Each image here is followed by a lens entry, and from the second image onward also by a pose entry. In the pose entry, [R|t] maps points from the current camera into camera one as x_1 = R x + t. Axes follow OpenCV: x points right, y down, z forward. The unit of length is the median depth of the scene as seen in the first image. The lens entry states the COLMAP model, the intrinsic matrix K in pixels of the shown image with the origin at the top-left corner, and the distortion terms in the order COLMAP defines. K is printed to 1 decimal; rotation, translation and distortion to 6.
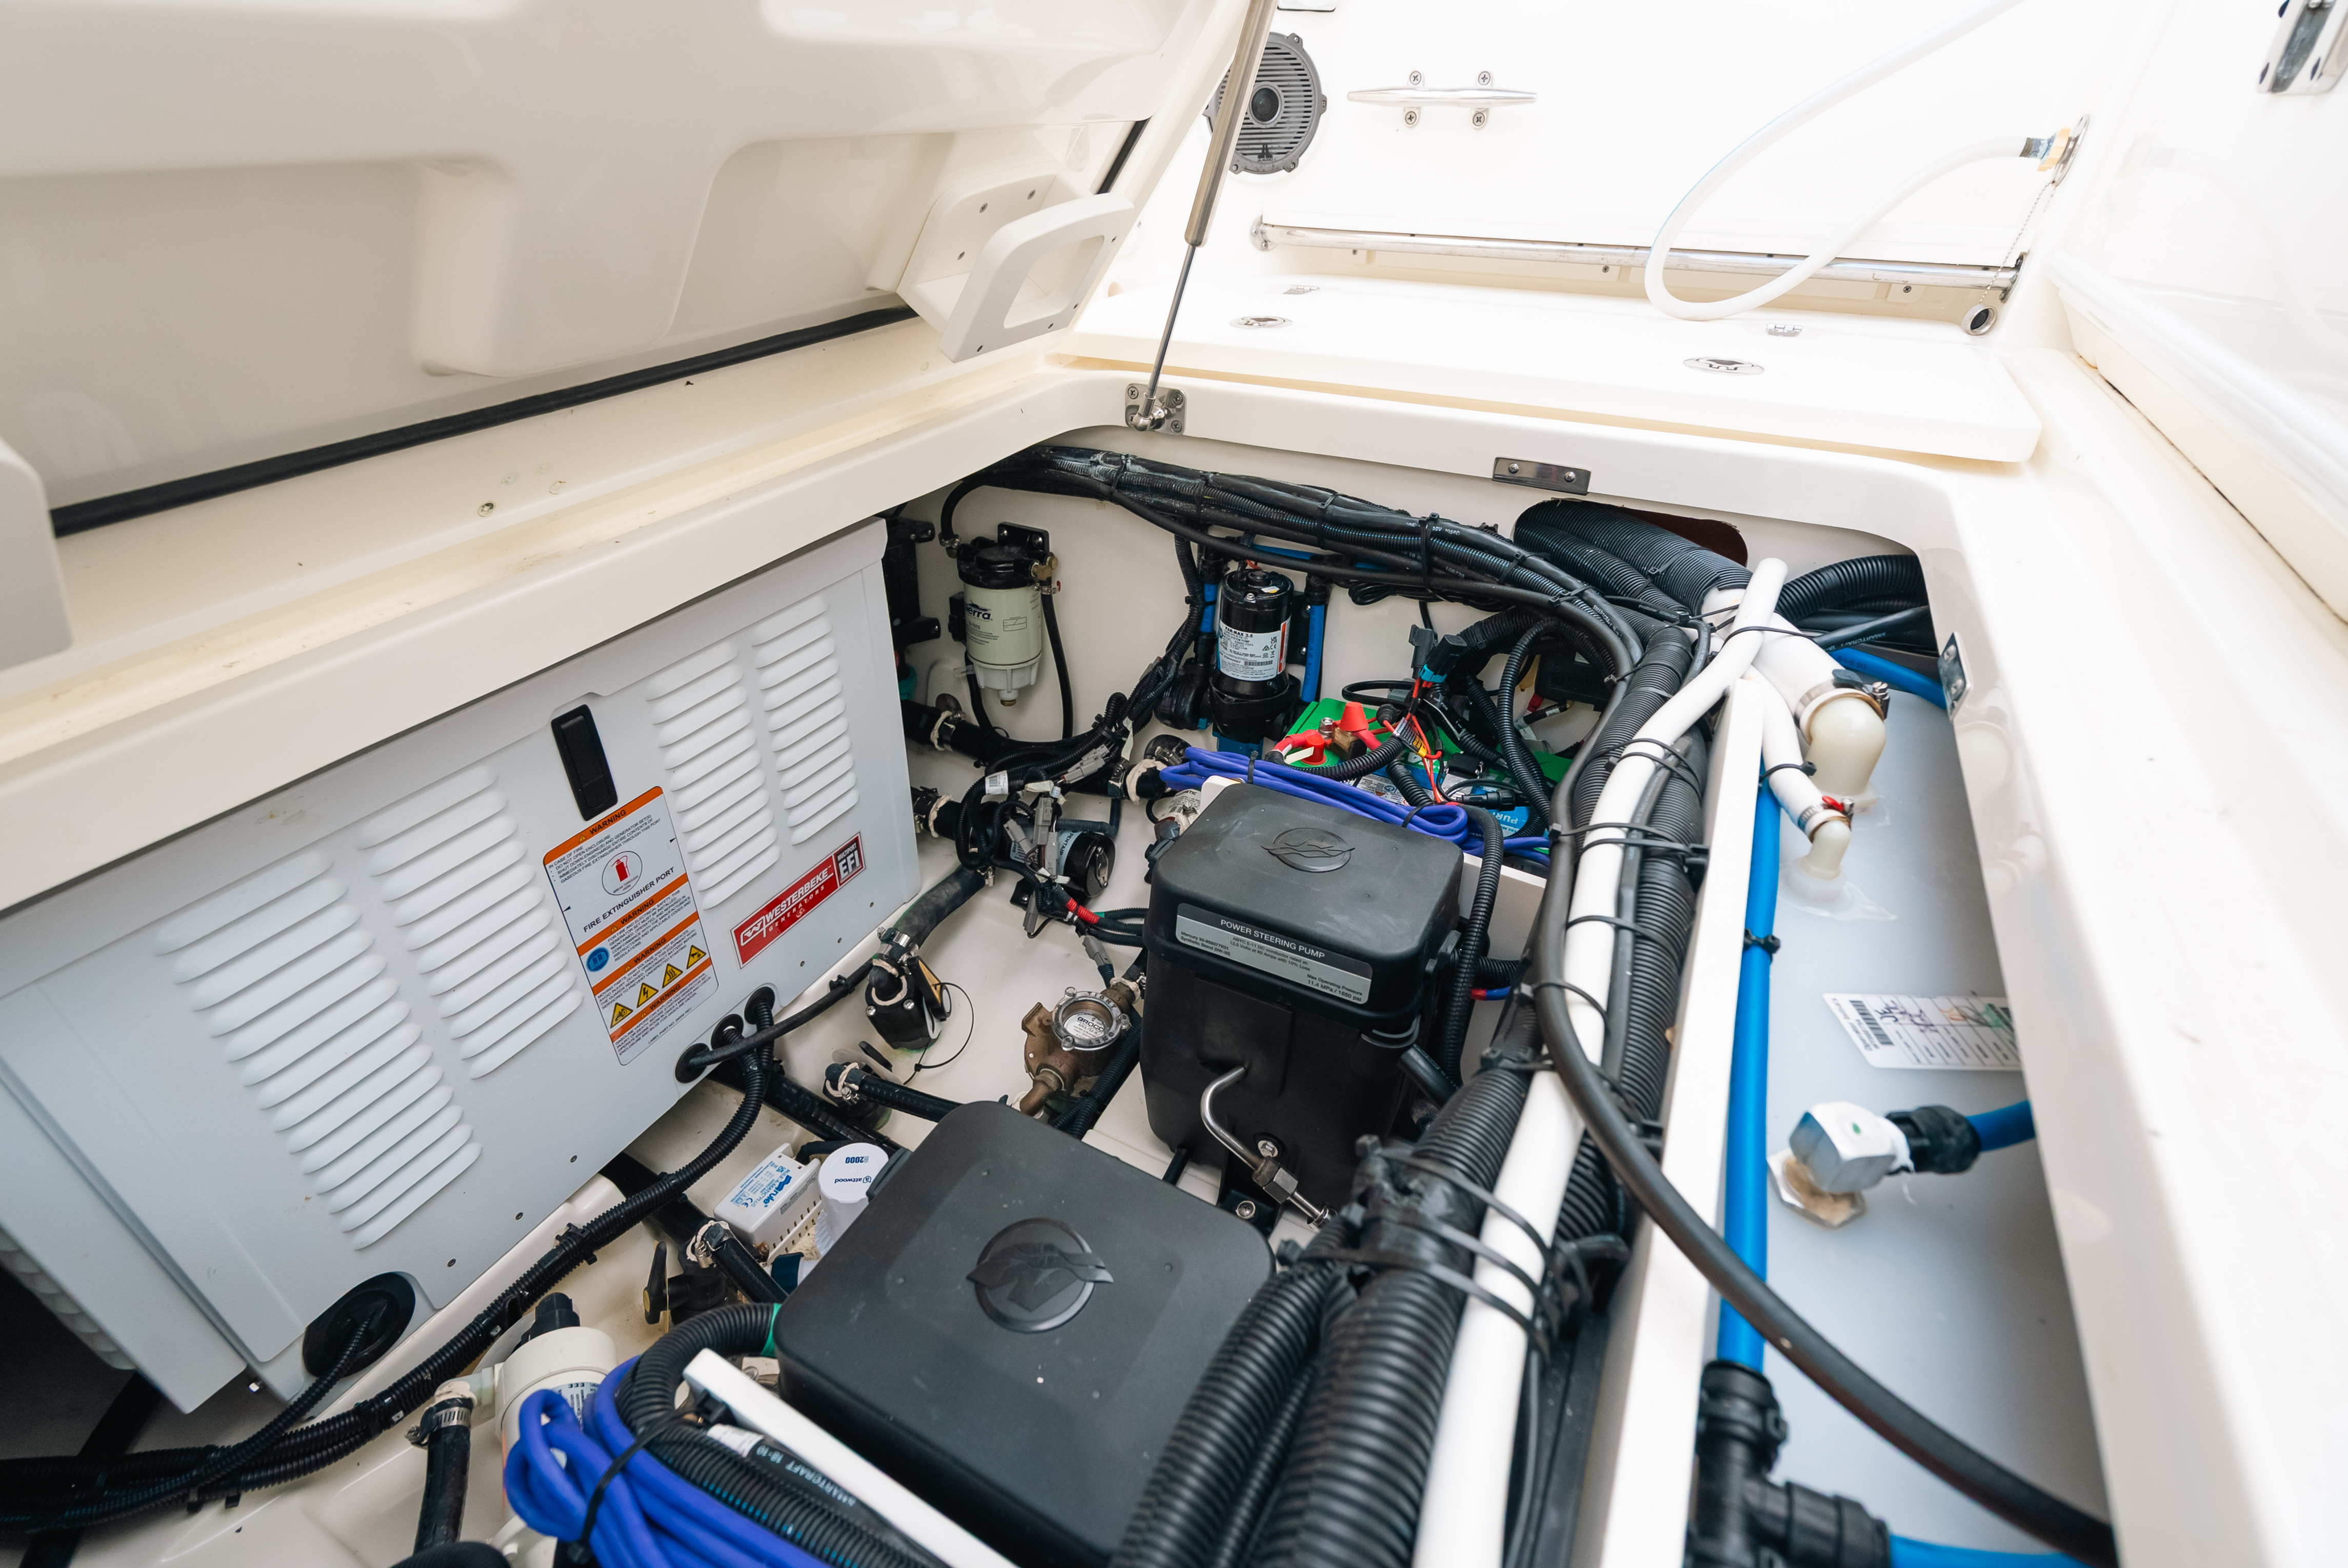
lens RADIAL K [[1081.6, 0, 1150.6], [0, 1081.6, 767.9], [0, 0, 1]] dist [0.002737, -0.000121]
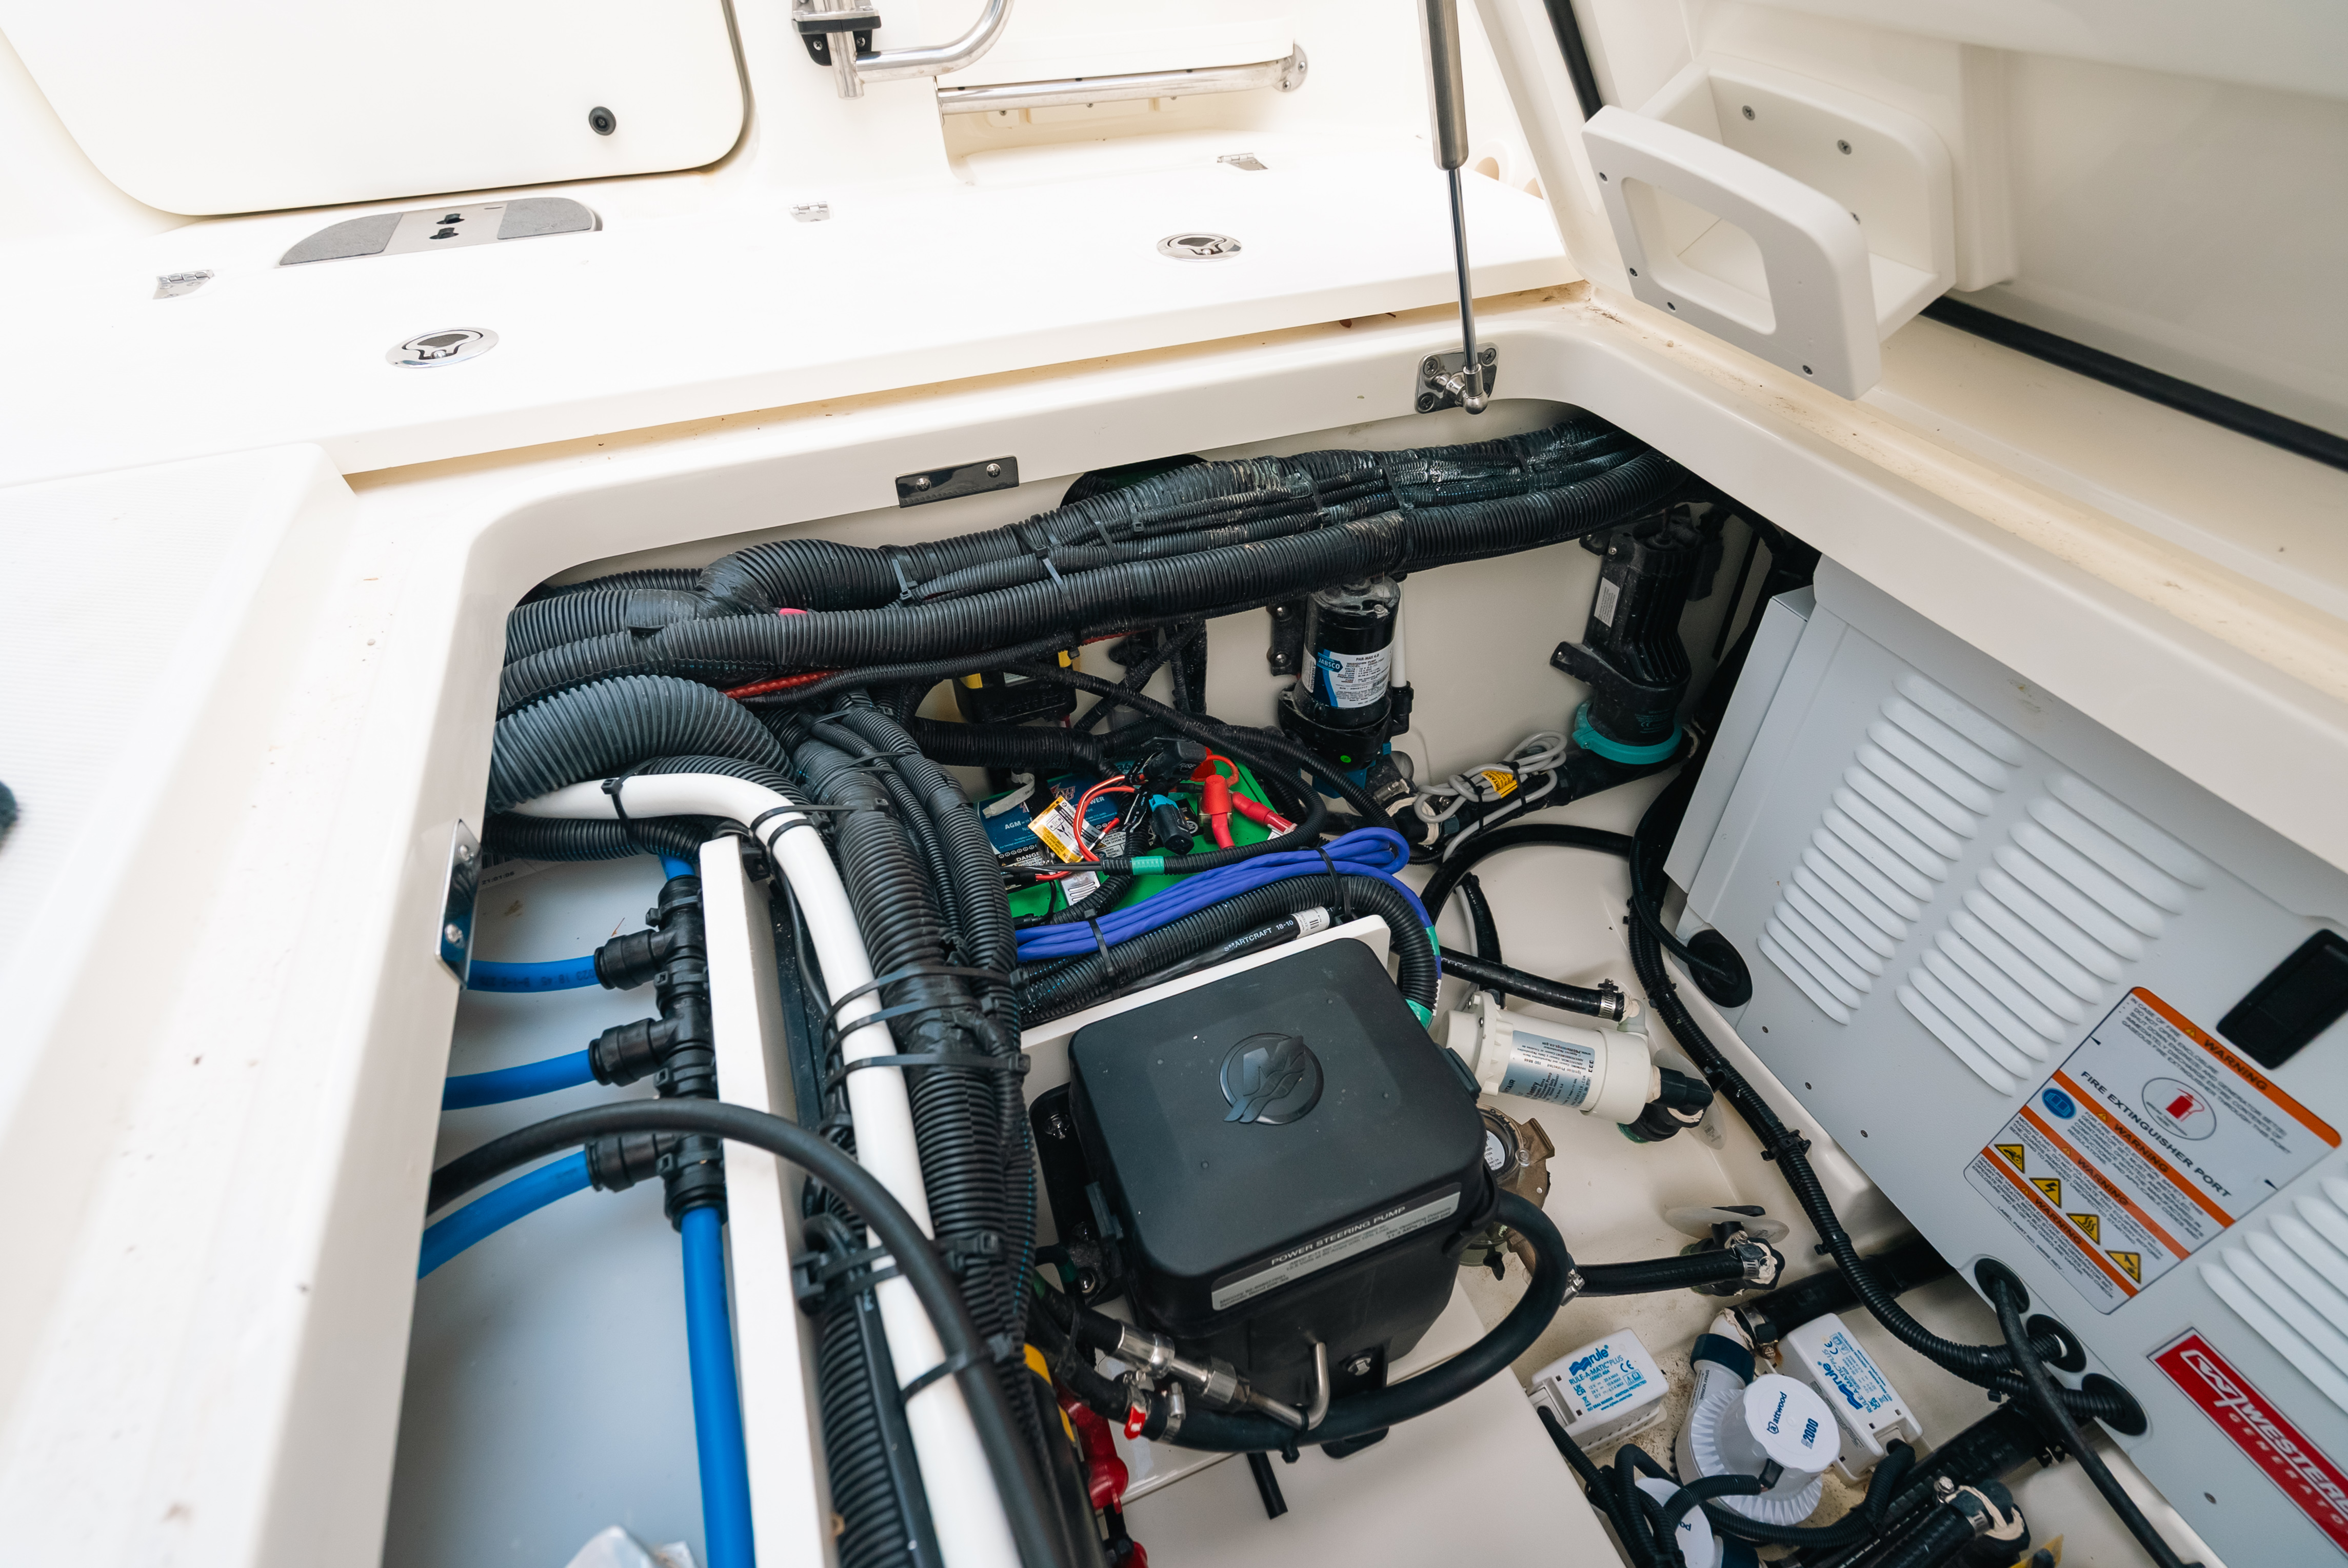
lens RADIAL K [[1081.6, 0, 1166.7], [0, 1081.6, 784.0], [0, 0, 1]] dist [0.002737, -0.000121]
pose [[-0.661325, 0.511714, -0.548451, 0.262392], [-0.383321, 0.397937, 0.833493, -0.347486], [0.644759, 0.761442, -0.067015, 0.446242]]
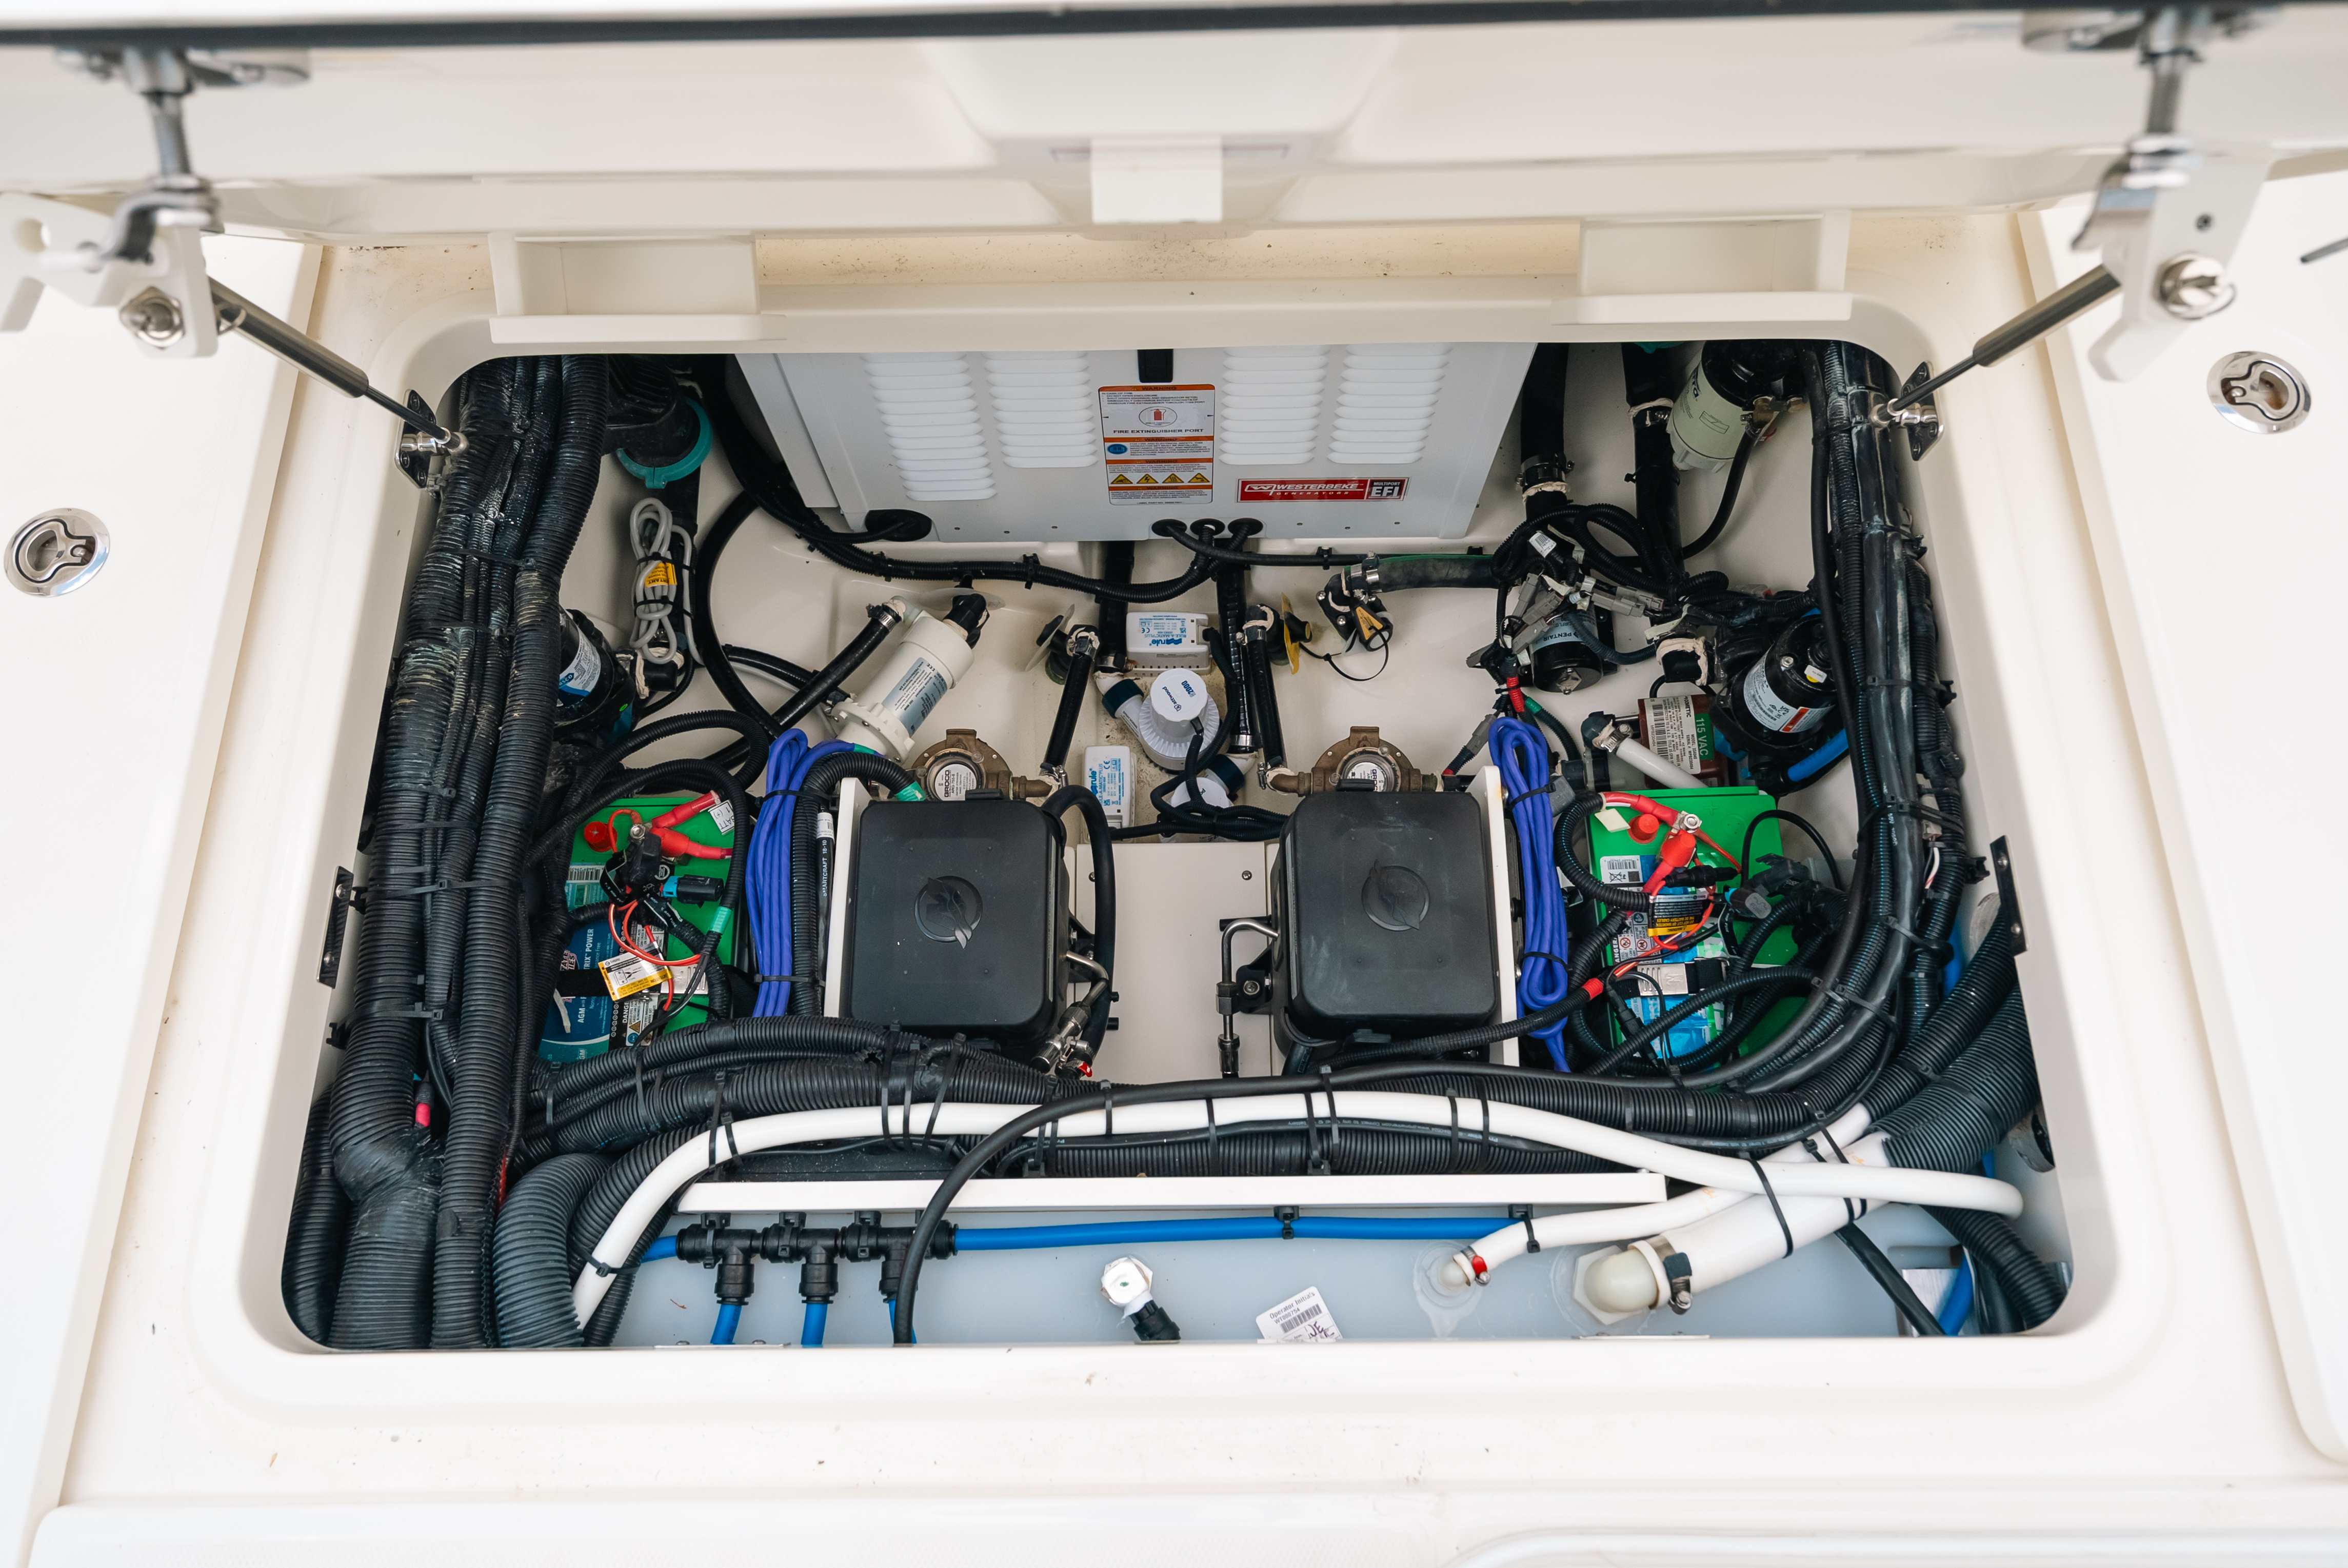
lens RADIAL K [[1650.6, 0, 1188.3], [0, 1650.6, 762.4], [0, 0, 1]] dist [0.012763, 0.003364]
pose [[0.477527, 0.822803, -0.308161, 0.421191], [-0.467132, 0.534813, 0.704104, -1.028359], [0.744147, -0.192276, 0.639746, -0.232339]]
